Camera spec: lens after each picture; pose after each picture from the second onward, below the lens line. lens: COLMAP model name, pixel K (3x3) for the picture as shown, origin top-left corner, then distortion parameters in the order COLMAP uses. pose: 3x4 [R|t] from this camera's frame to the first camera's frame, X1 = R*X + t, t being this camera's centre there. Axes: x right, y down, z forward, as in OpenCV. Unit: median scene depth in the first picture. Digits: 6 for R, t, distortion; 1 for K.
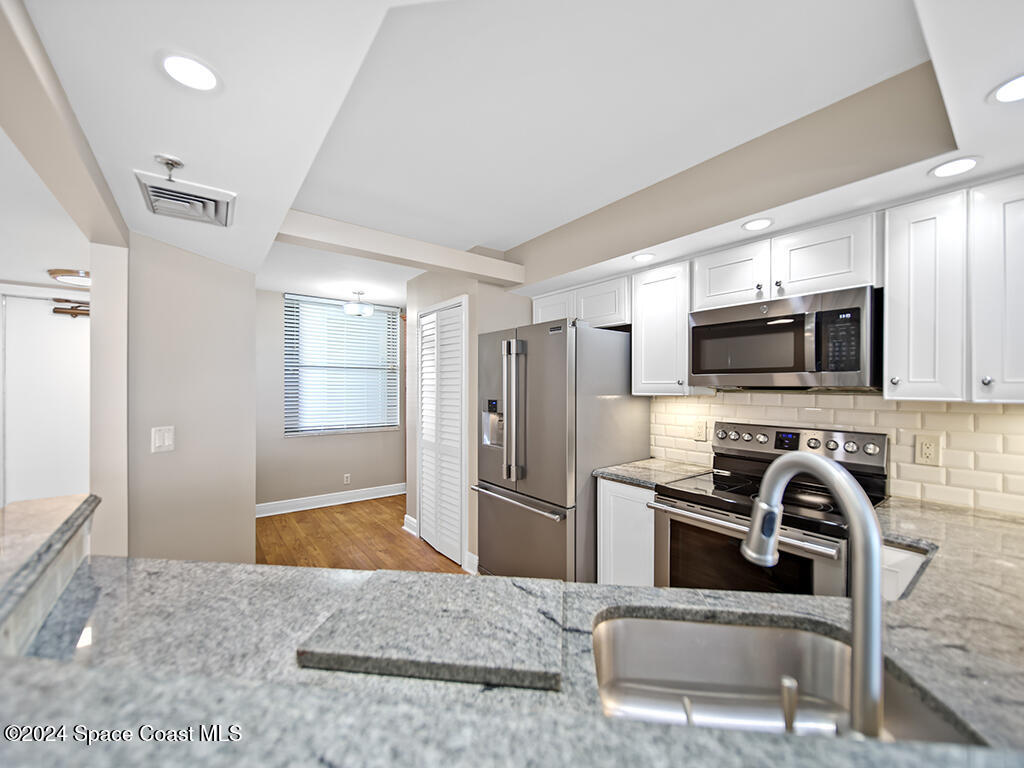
lens RADIAL K [[397.9, 0, 506.4], [0, 397.9, 383.7], [0, 0, 1]] dist [-0.000356, -0.000100]
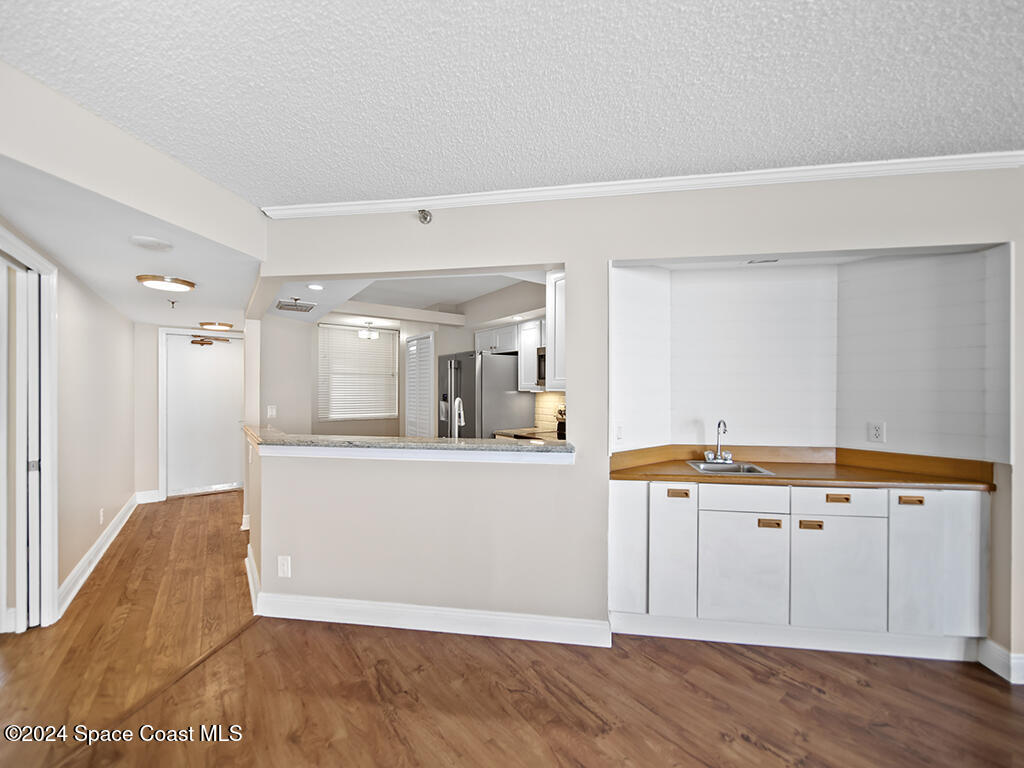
lens RADIAL K [[397.9, 0, 508.7], [0, 397.9, 384.9], [0, 0, 1]] dist [-0.000356, -0.000100]
pose [[0.999838, -0.000340, -0.017969, 0.255855], [0.000306, 0.999998, -0.001871, 0.004432], [0.017969, 0.001866, 0.999837, -0.682832]]
